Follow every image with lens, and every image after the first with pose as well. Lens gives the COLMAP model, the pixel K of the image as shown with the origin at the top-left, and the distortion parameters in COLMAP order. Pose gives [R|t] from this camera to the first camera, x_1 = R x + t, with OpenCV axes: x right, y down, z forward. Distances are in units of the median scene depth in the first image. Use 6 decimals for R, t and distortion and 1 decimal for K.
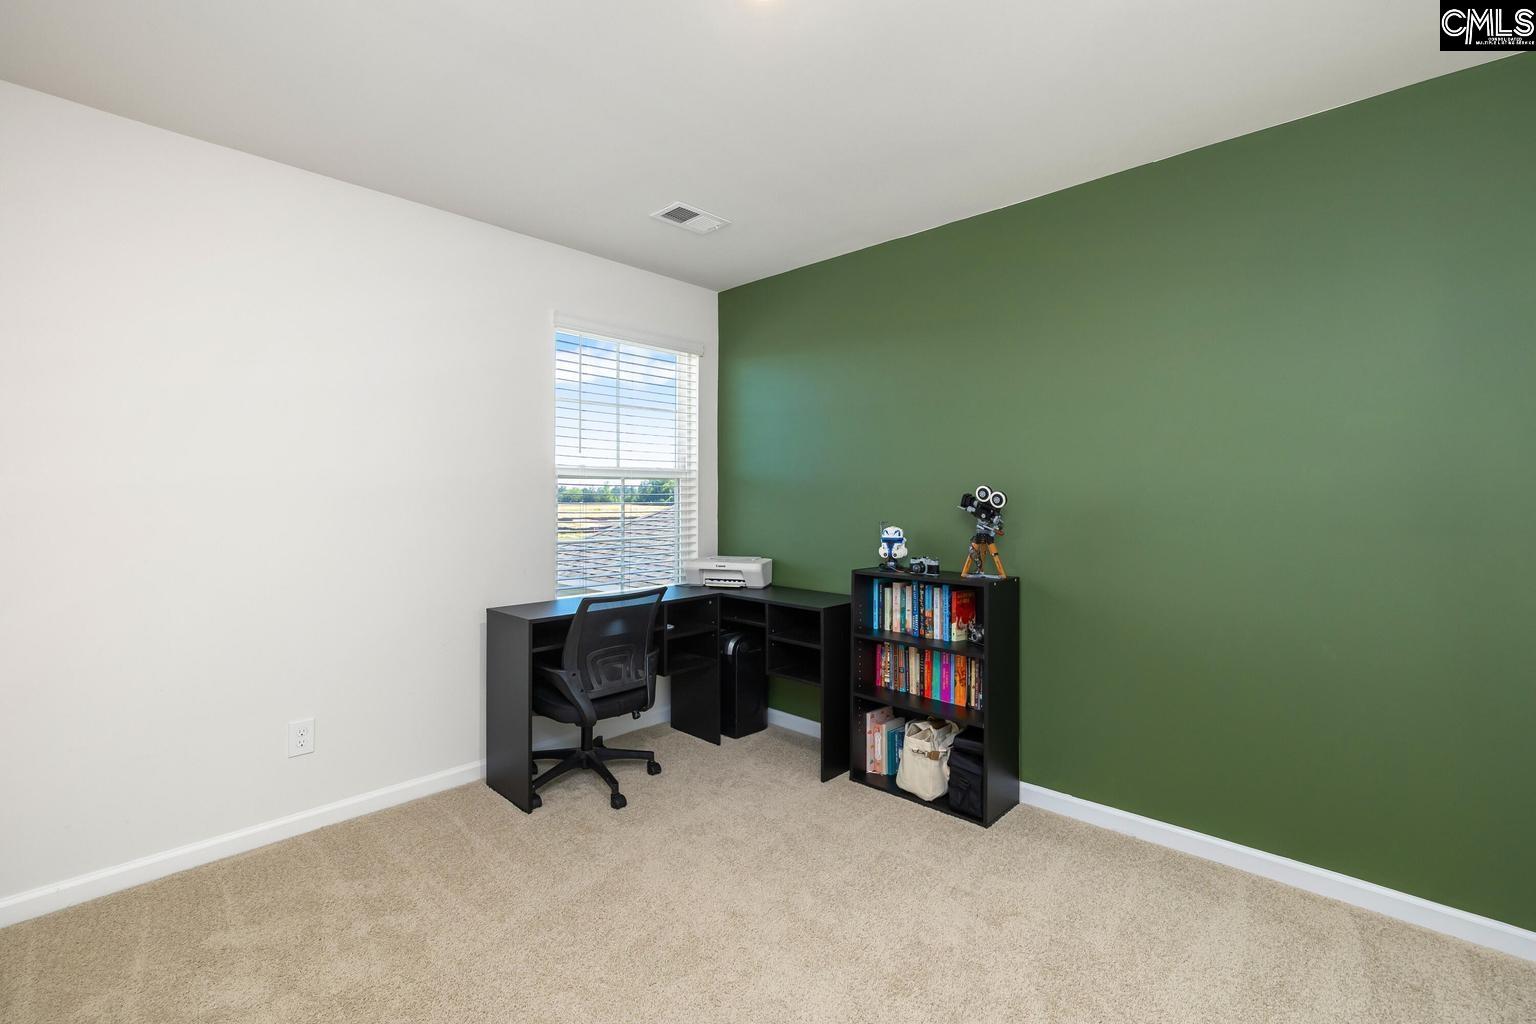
lens RADIAL K [[671.5, 0, 766.5], [0, 671.5, 505.5], [0, 0, 1]] dist [-0.000370, -0.000210]
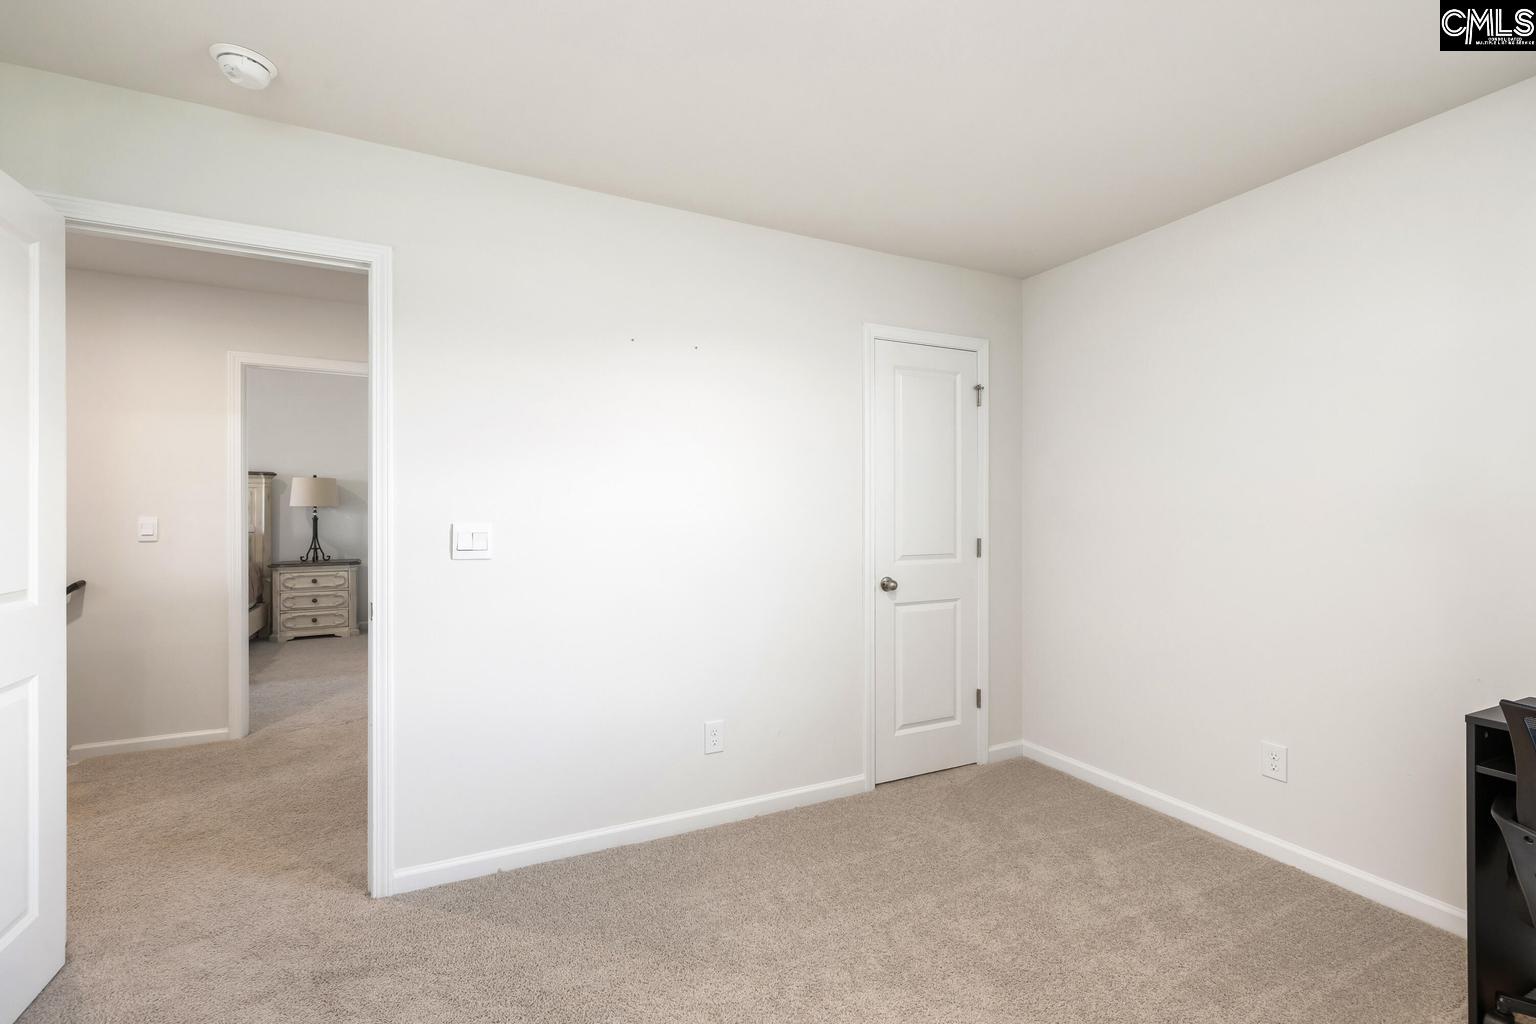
lens RADIAL K [[671.5, 0, 770.8], [0, 671.5, 514.1], [0, 0, 1]] dist [-0.000370, -0.000210]
pose [[-0.346135, 0.002411, -0.938182, 0.564861], [-0.013065, 0.999887, 0.007390, -0.021884], [0.938094, 0.014816, -0.346065, 0.723180]]
